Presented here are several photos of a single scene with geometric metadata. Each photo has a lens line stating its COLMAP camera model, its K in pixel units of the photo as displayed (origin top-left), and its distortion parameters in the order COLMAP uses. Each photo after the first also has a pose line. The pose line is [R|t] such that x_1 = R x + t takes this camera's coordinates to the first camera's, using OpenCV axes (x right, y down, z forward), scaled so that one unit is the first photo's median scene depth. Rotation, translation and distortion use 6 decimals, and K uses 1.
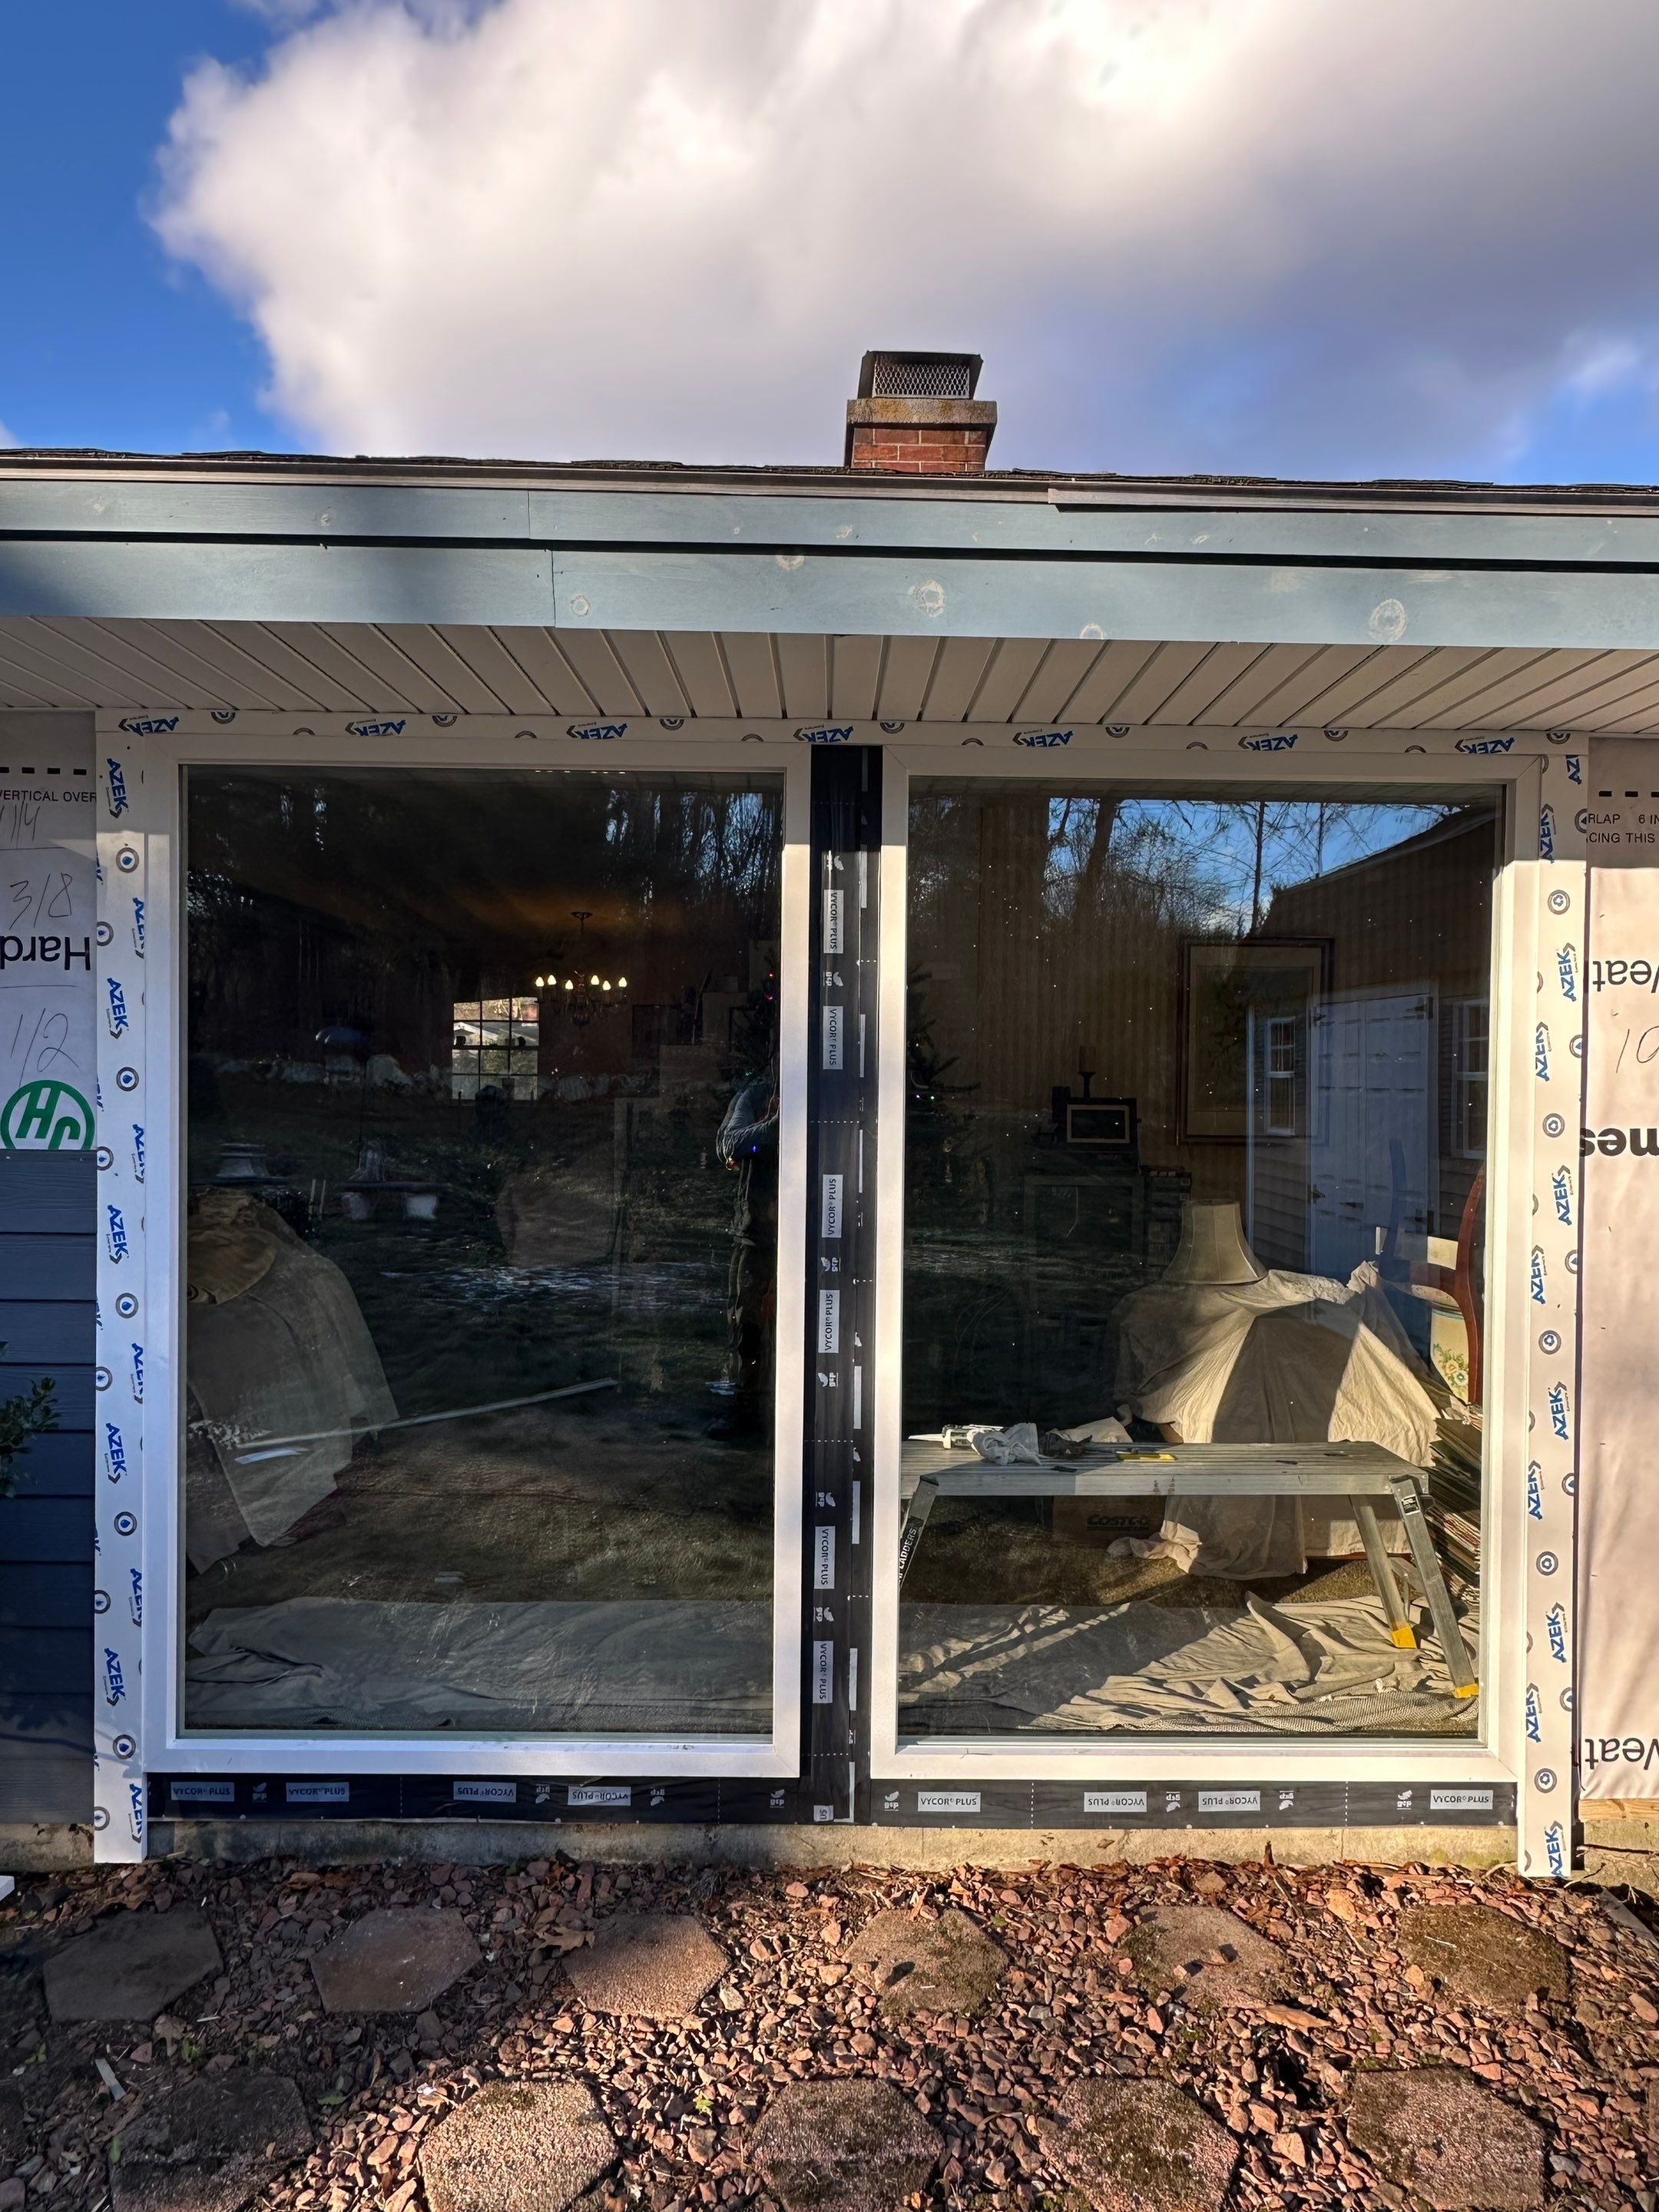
lens RADIAL K [[1478.7, 0, 833.3], [0, 1478.7, 1102.9], [0, 0, 1]] dist [-0.000429, -0.000103]
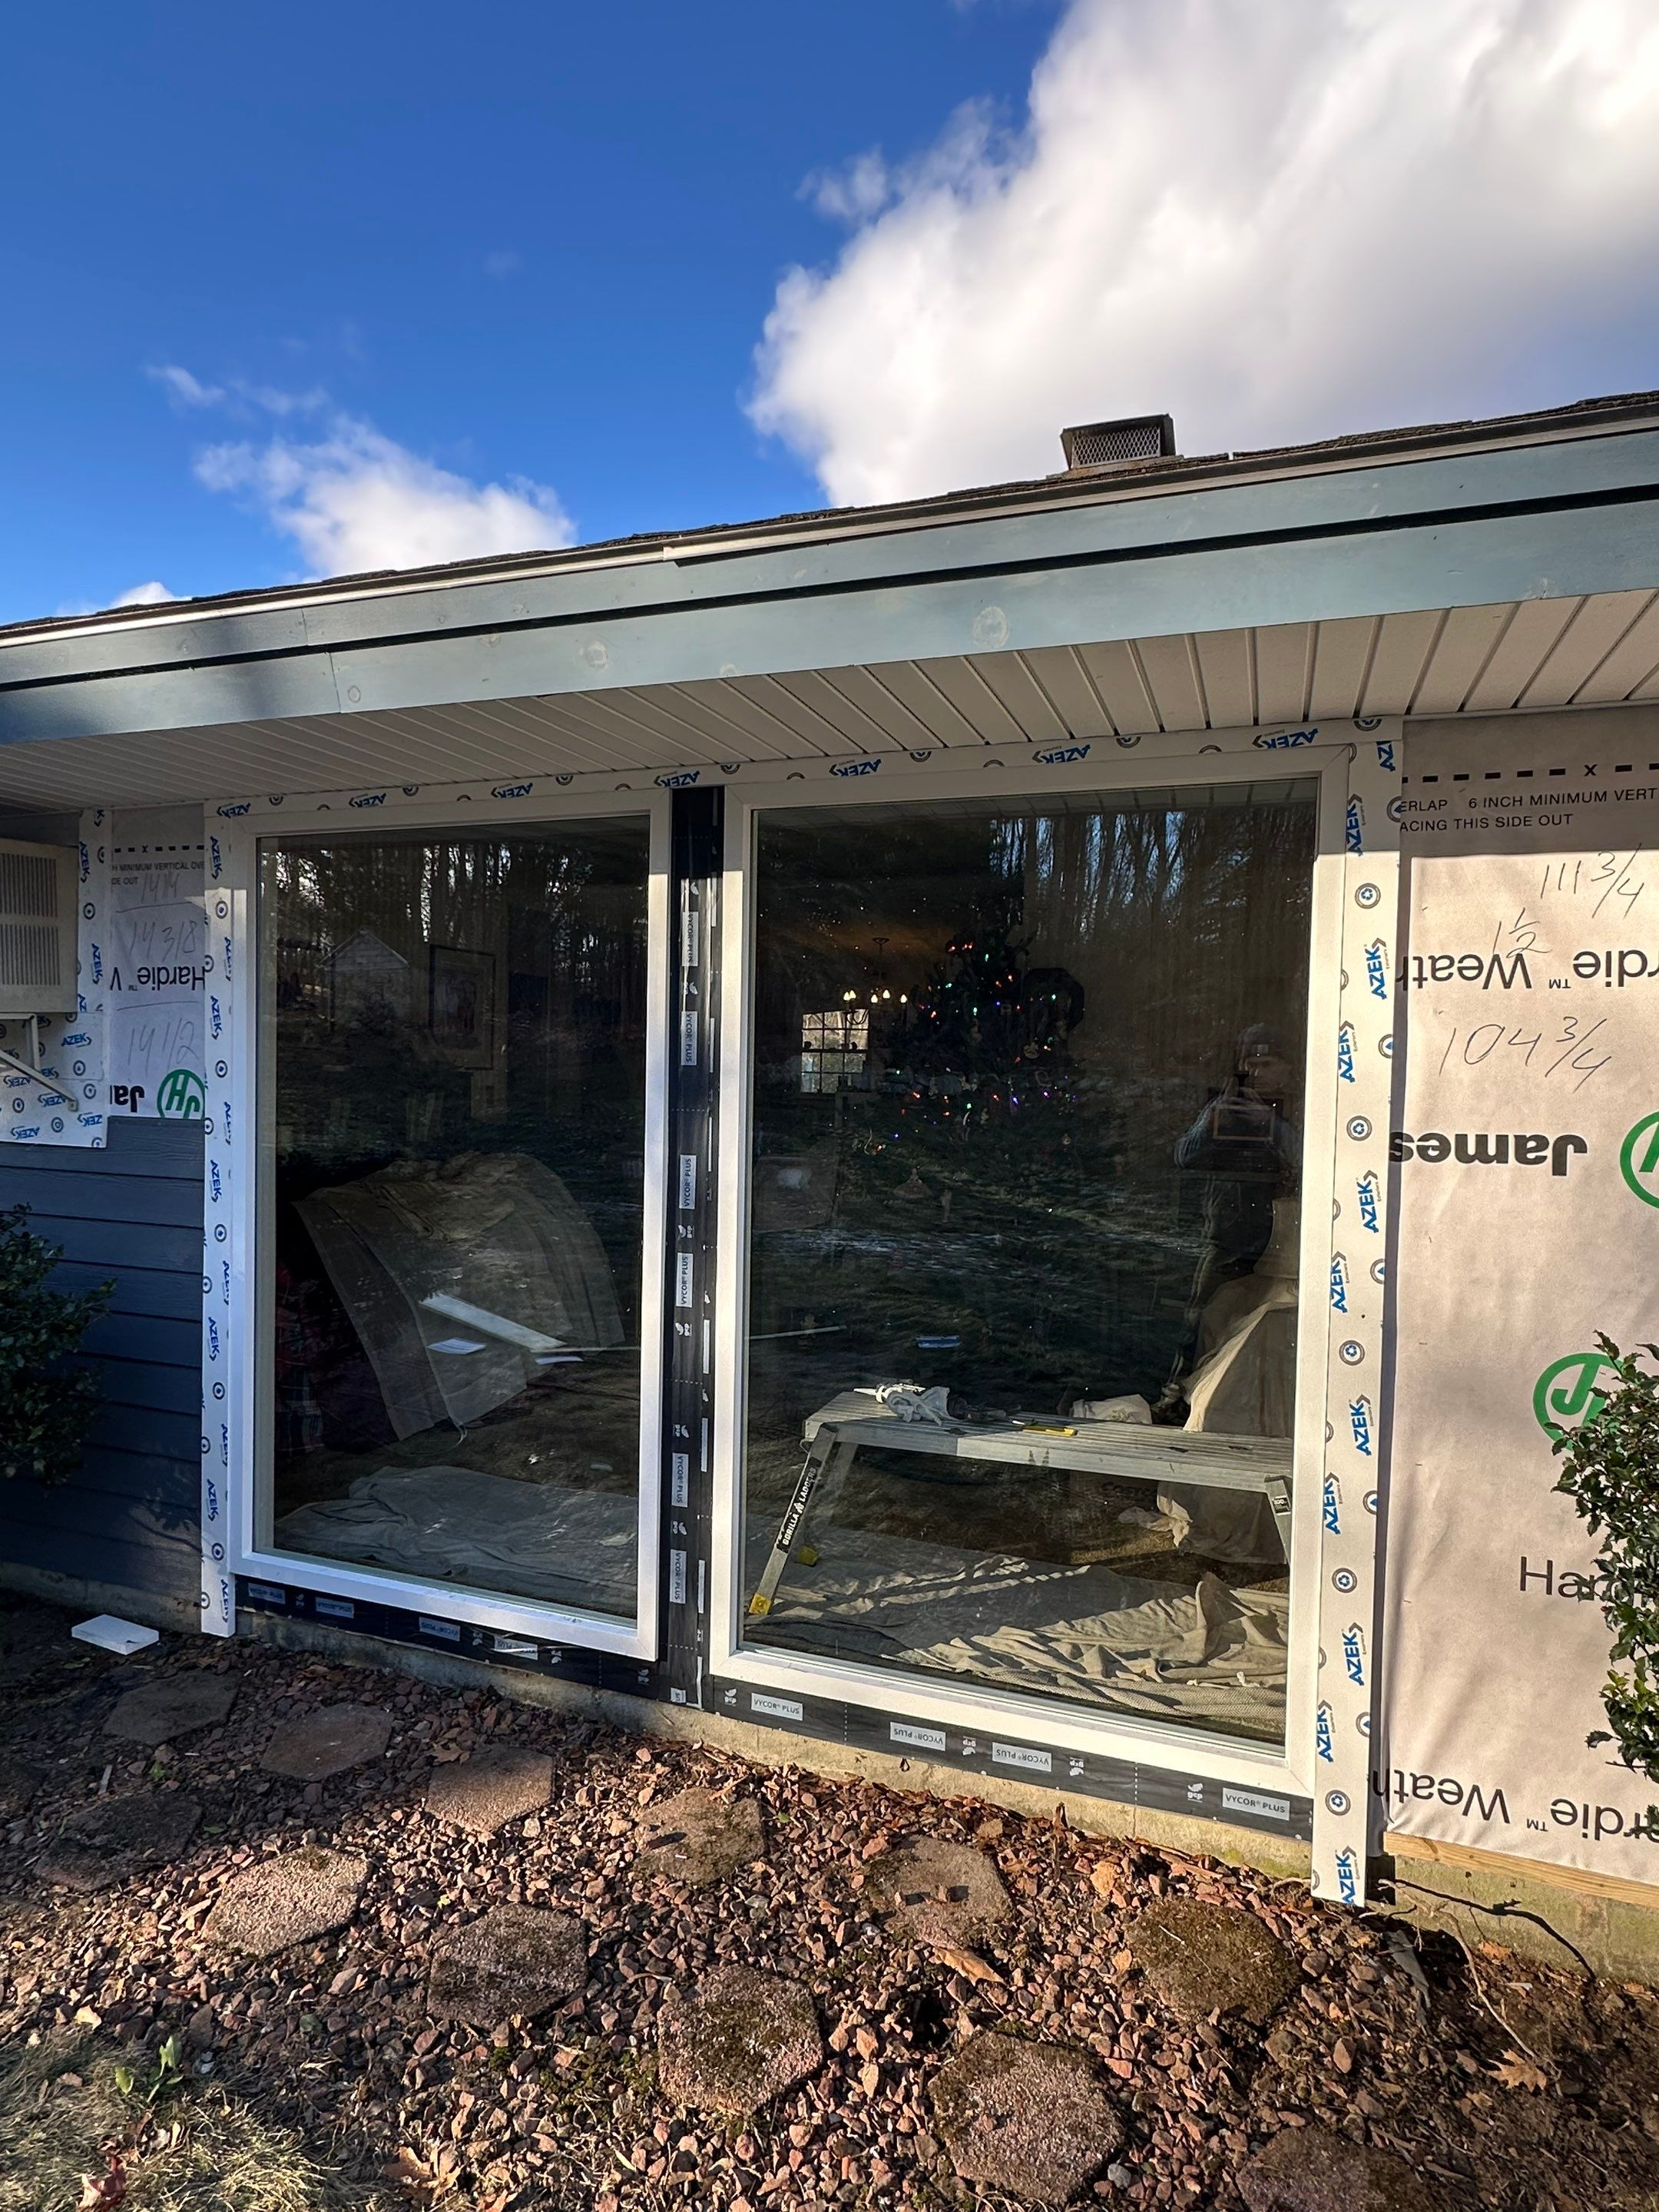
lens RADIAL K [[1240.3, 0, 796.9], [0, 1240.3, 1108.1], [0, 0, 1]] dist [-0.000929, 0.000147]
pose [[0.932729, 0.019072, -0.360074, 0.434597], [-0.016438, 0.999811, 0.010377, -0.000303], [0.360204, -0.003760, 0.932866, 0.114256]]
